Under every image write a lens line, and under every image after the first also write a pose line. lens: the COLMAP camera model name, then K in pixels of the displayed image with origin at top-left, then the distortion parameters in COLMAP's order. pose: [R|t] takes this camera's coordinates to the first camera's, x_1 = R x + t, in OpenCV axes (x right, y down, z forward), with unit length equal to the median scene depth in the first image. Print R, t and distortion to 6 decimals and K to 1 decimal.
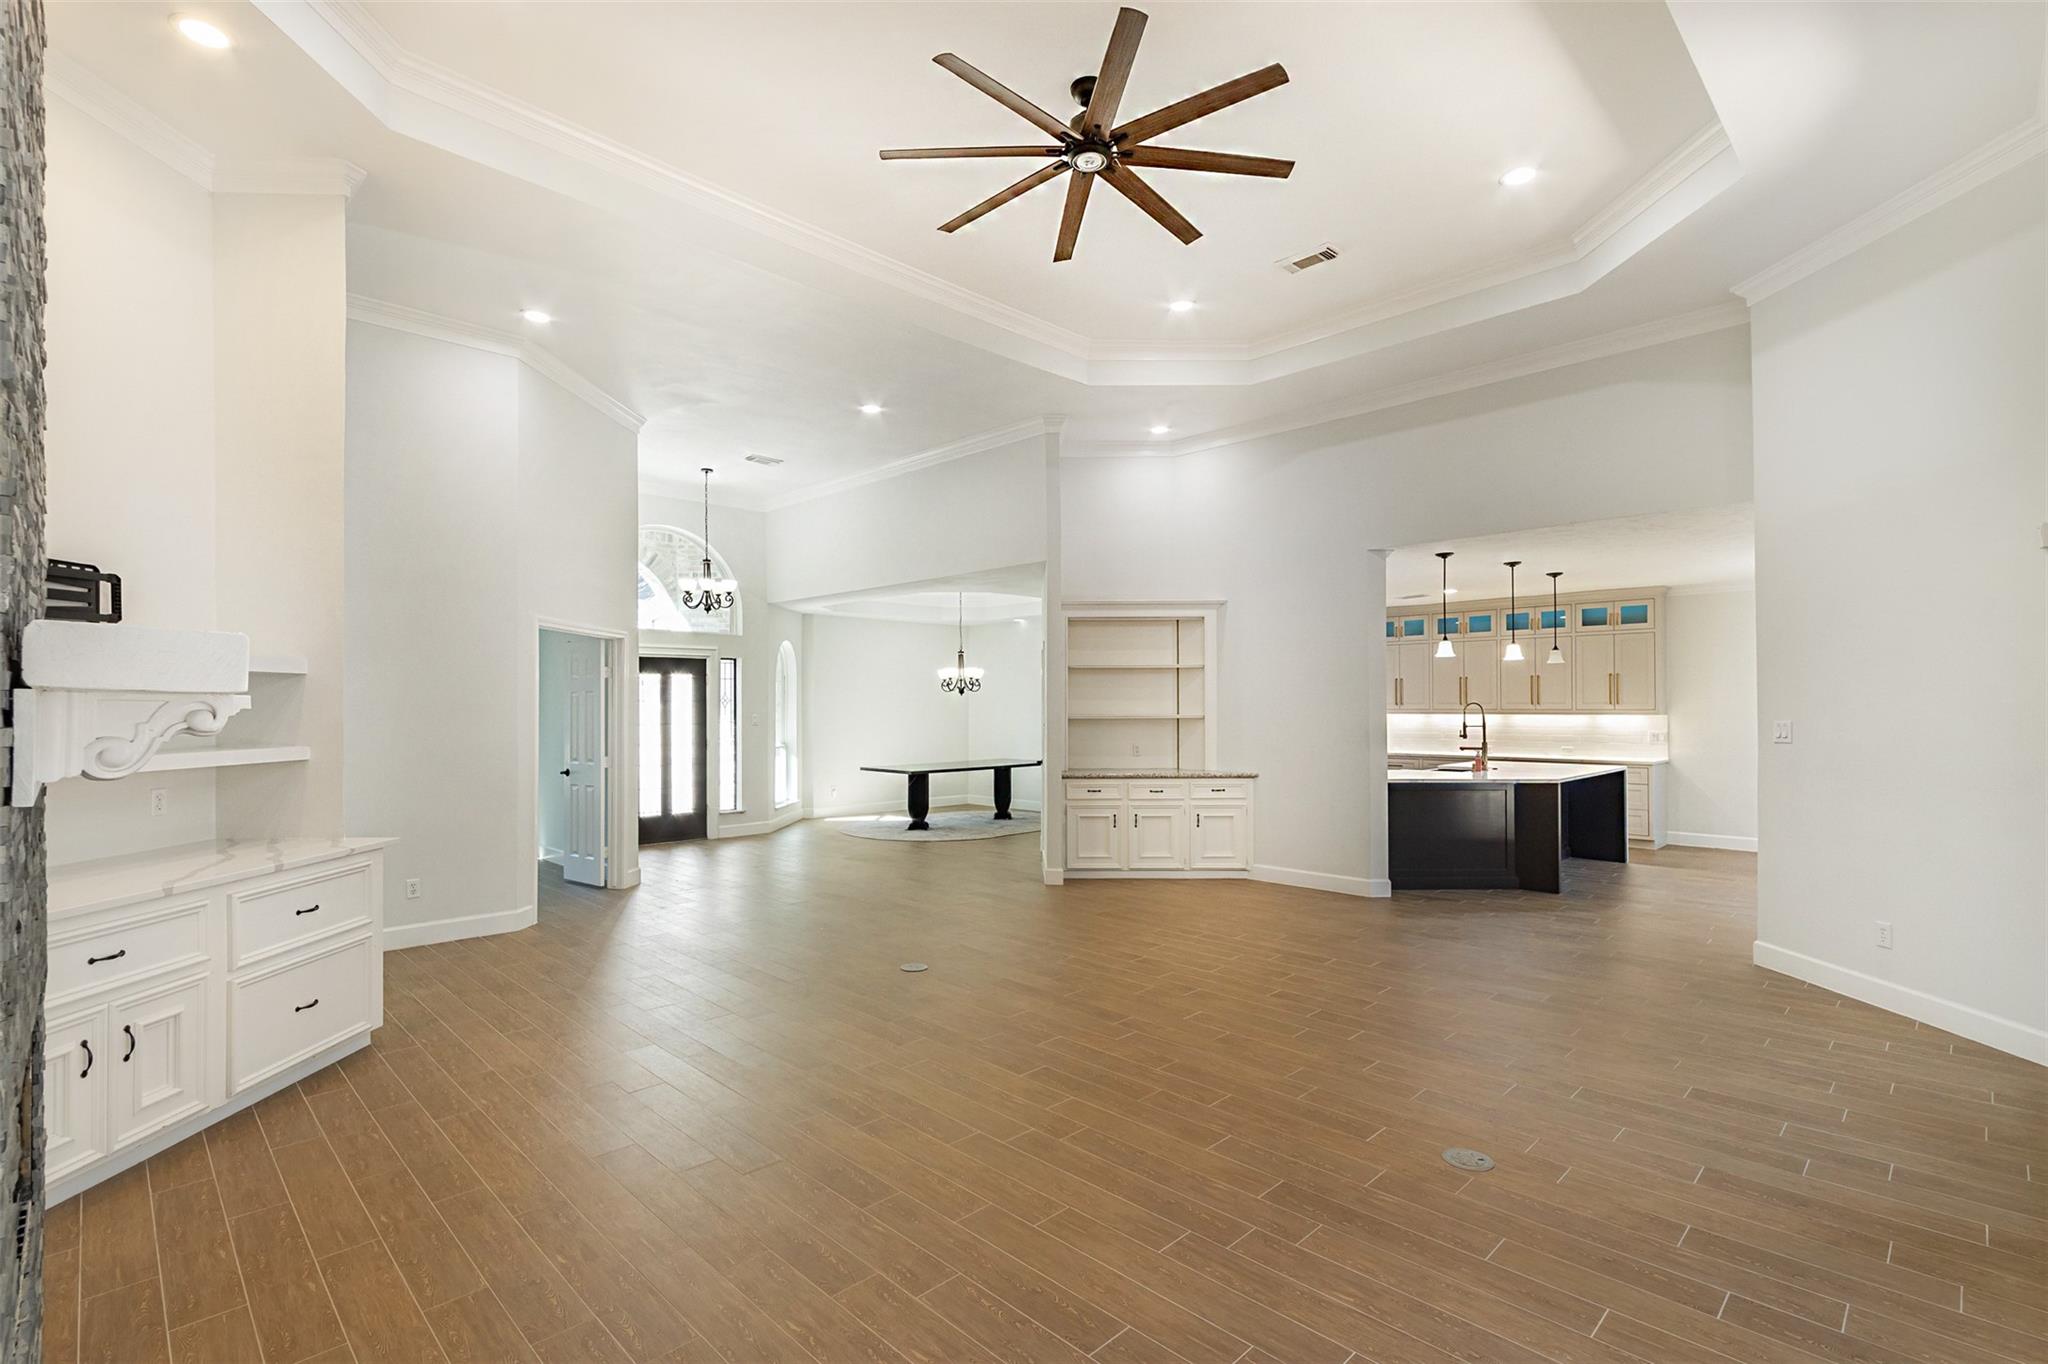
lens RADIAL K [[963.4, 0, 1021.8], [0, 963.4, 690.1], [0, 0, 1]] dist [0.006616, 0.000371]
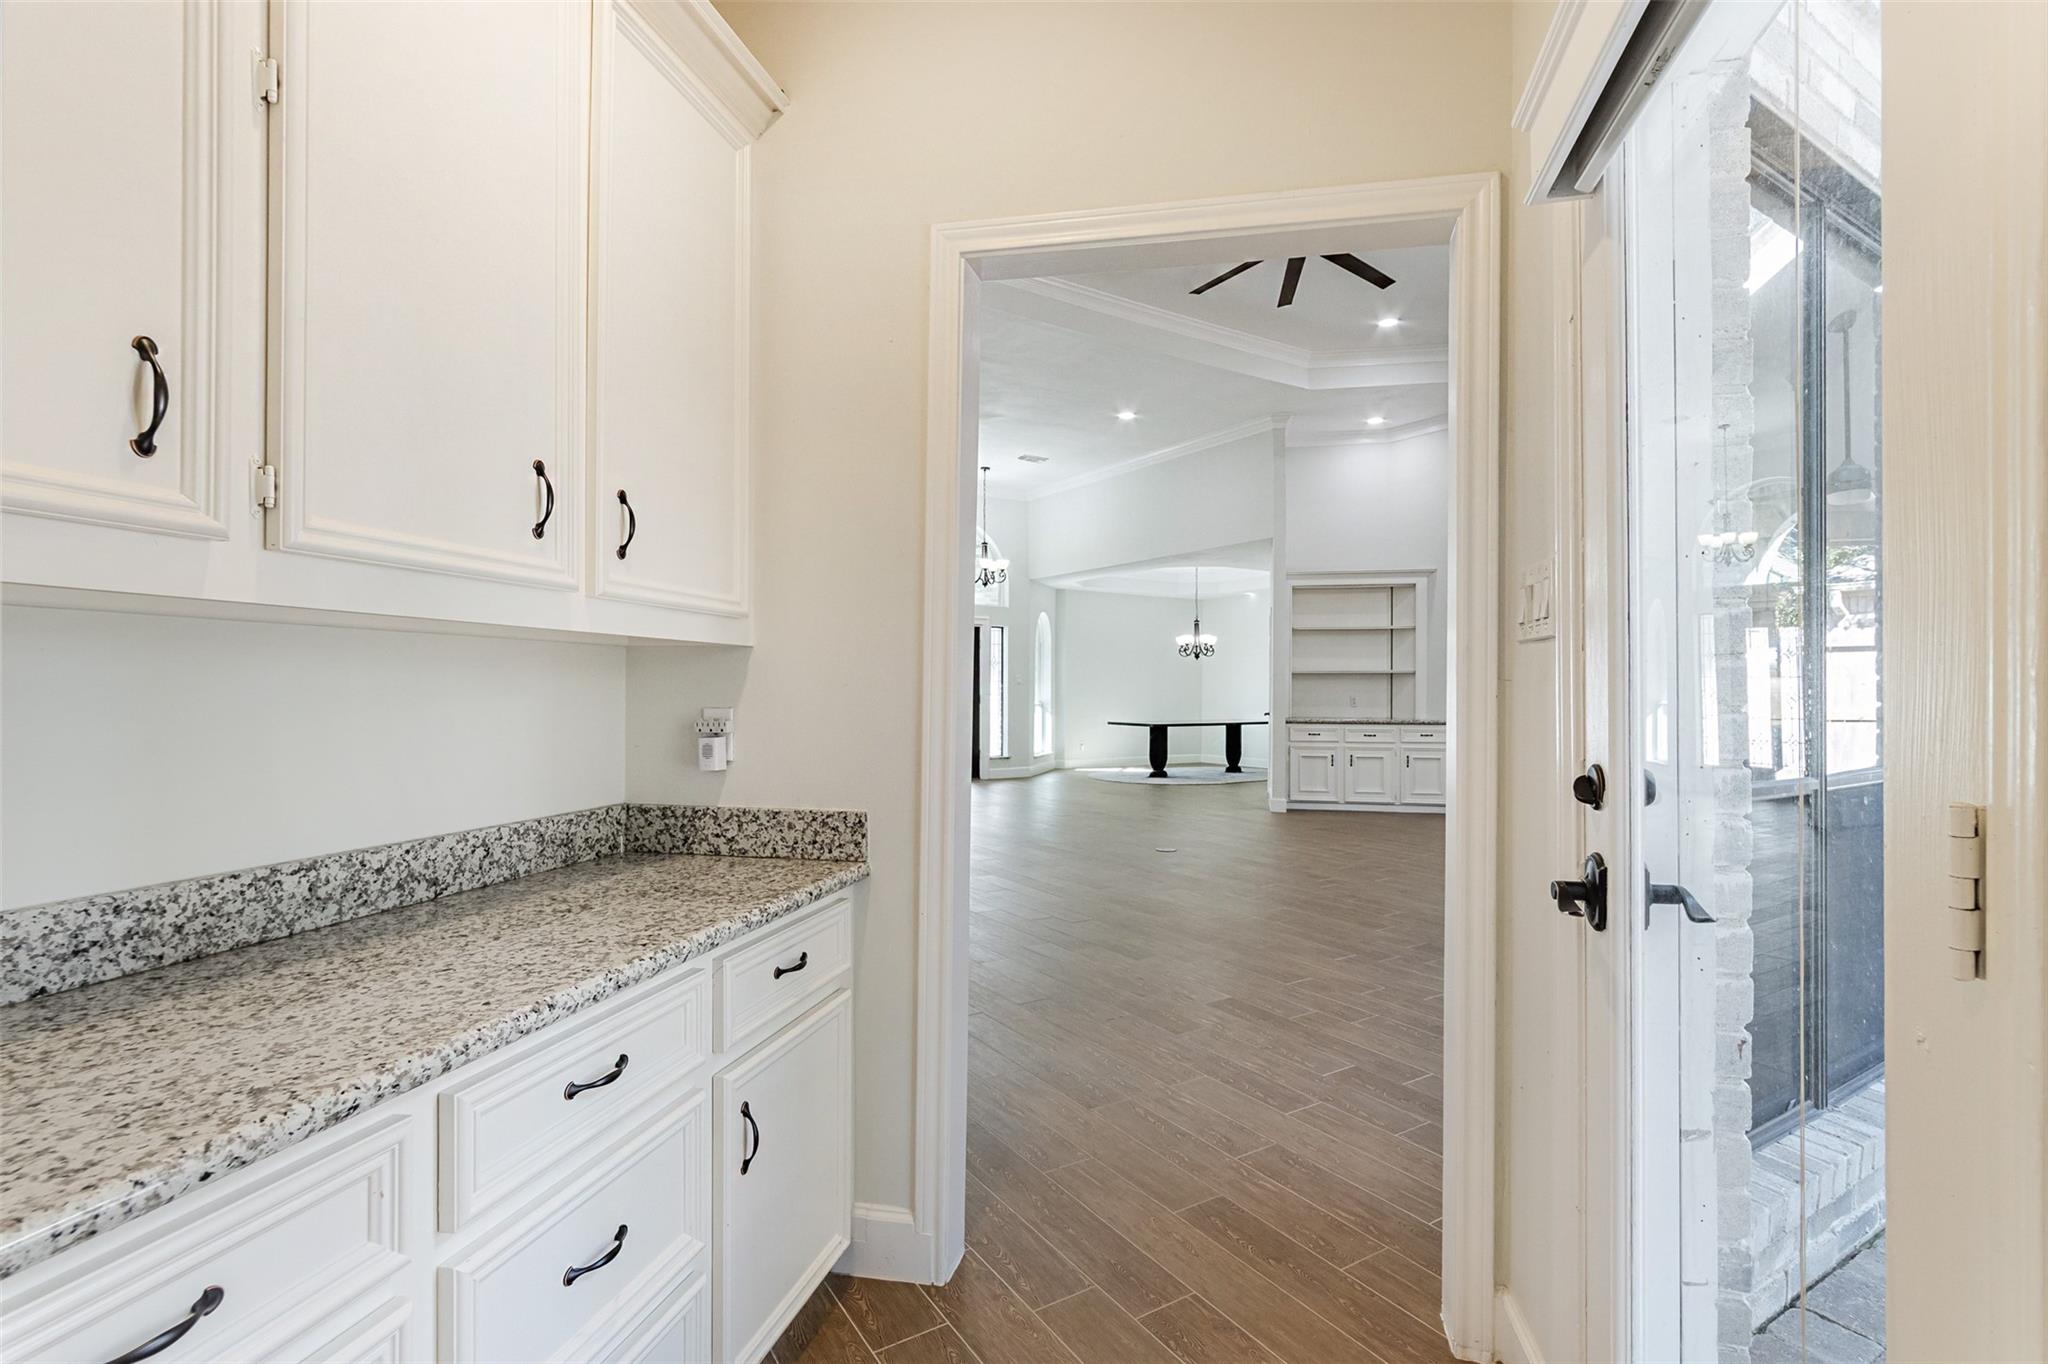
lens RADIAL K [[997.6, 0, 1057.7], [0, 997.6, 677.7], [0, 0, 1]] dist [-0.000343, 0.000967]
pose [[0.981310, 0.005860, -0.192346, 0.002056], [-0.005902, 0.999983, 0.000356, 0.031735], [0.192345, 0.000786, 0.981327, -0.201770]]
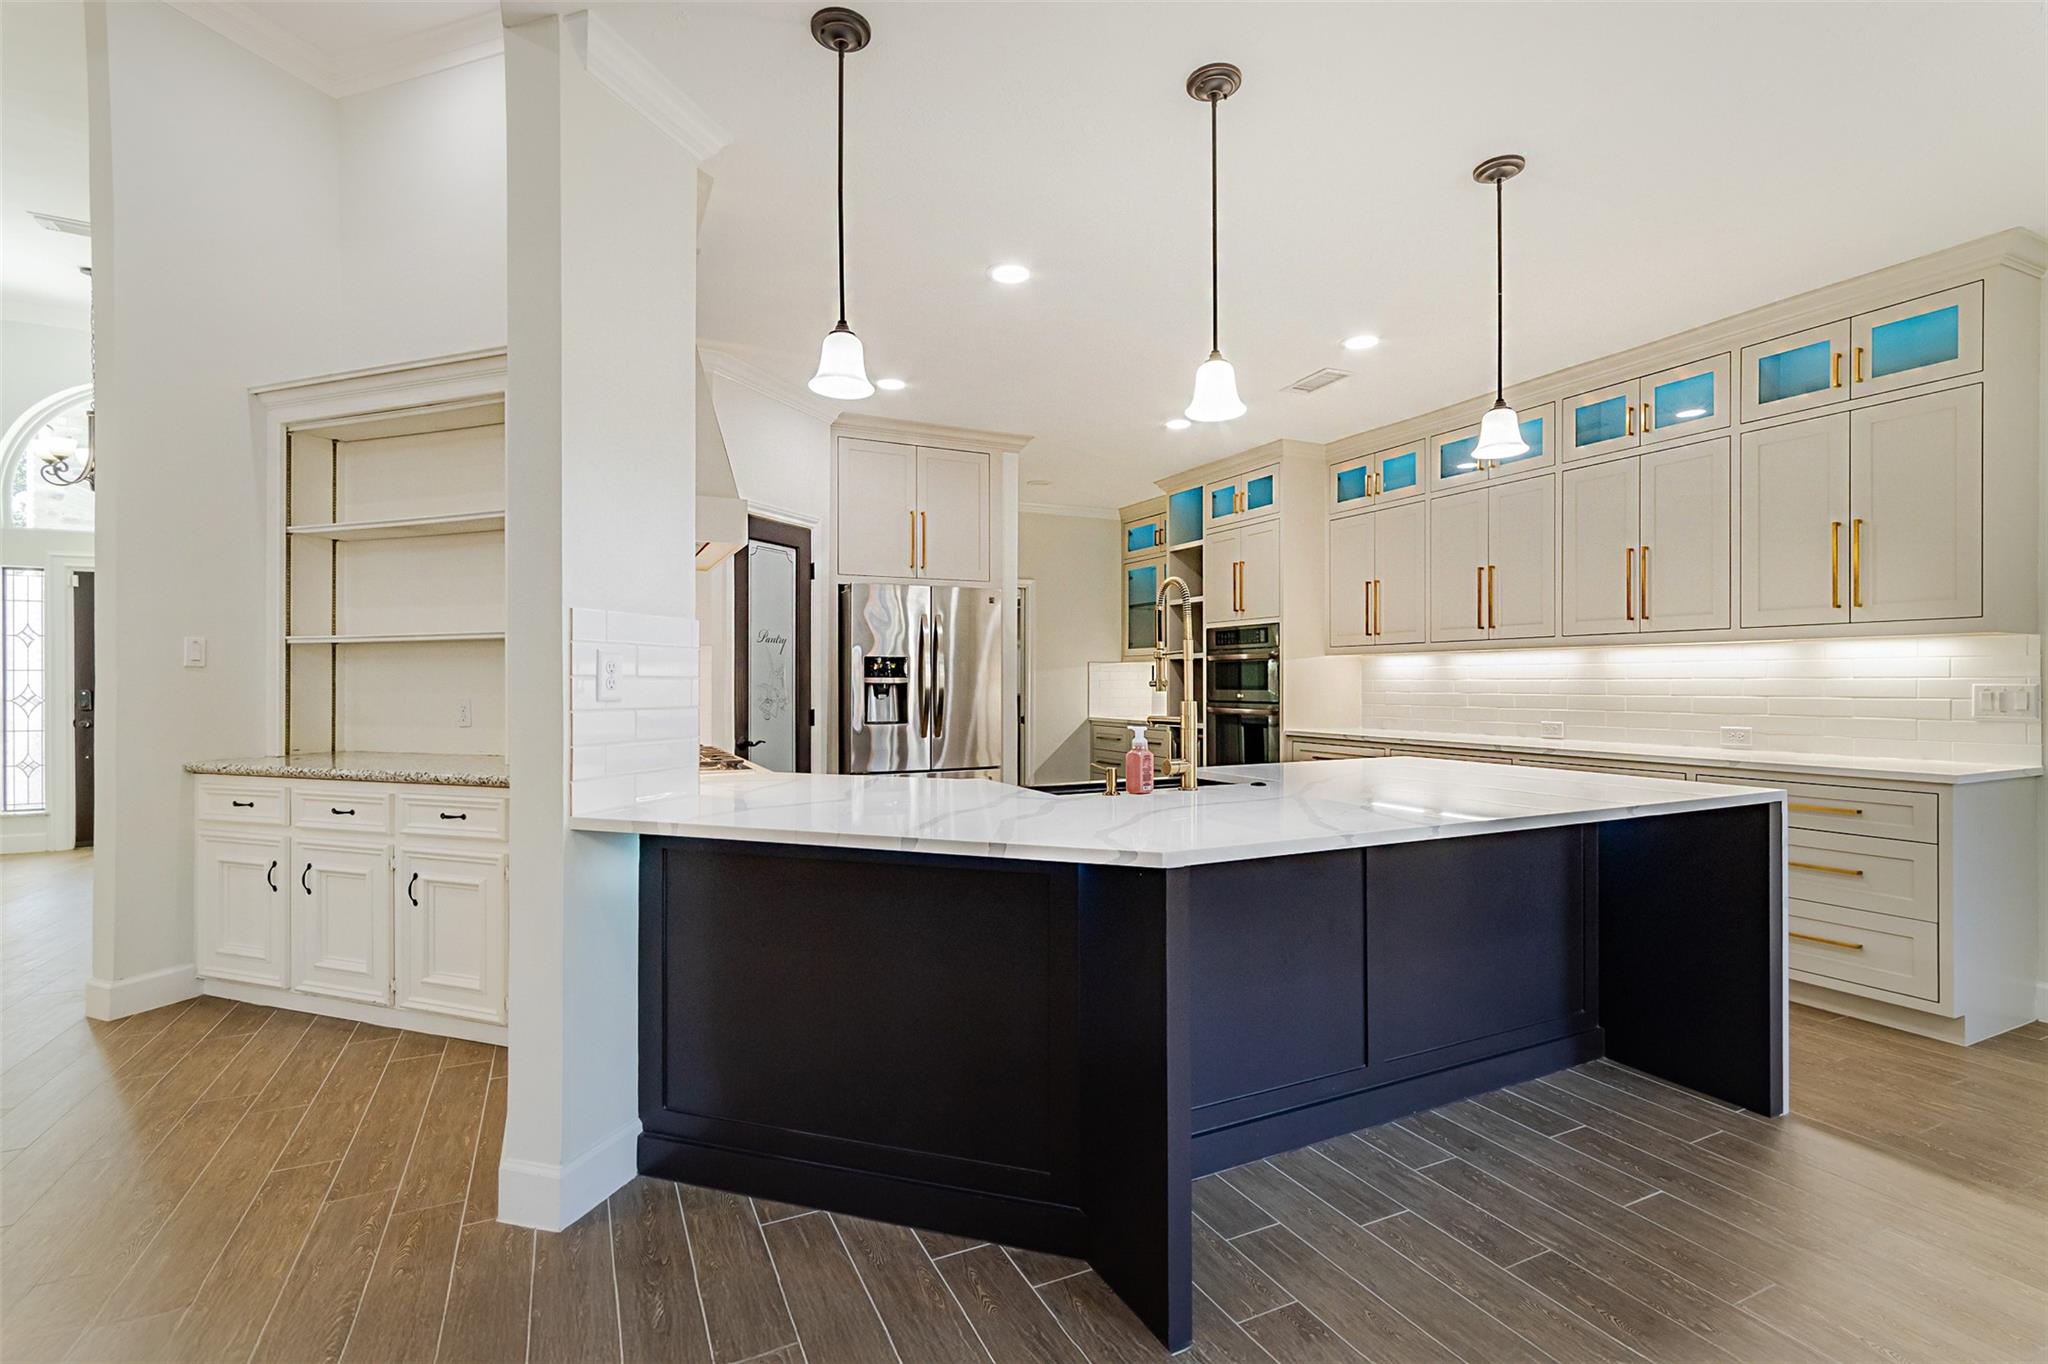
lens RADIAL K [[963.4, 0, 1009.0], [0, 963.4, 681.1], [0, 0, 1]] dist [0.006616, 0.000371]
pose [[0.944264, 0.001563, -0.329186, 0.459095], [0.003875, 0.999867, 0.015865, 0.036246], [0.329167, -0.016257, 0.944132, 0.587959]]
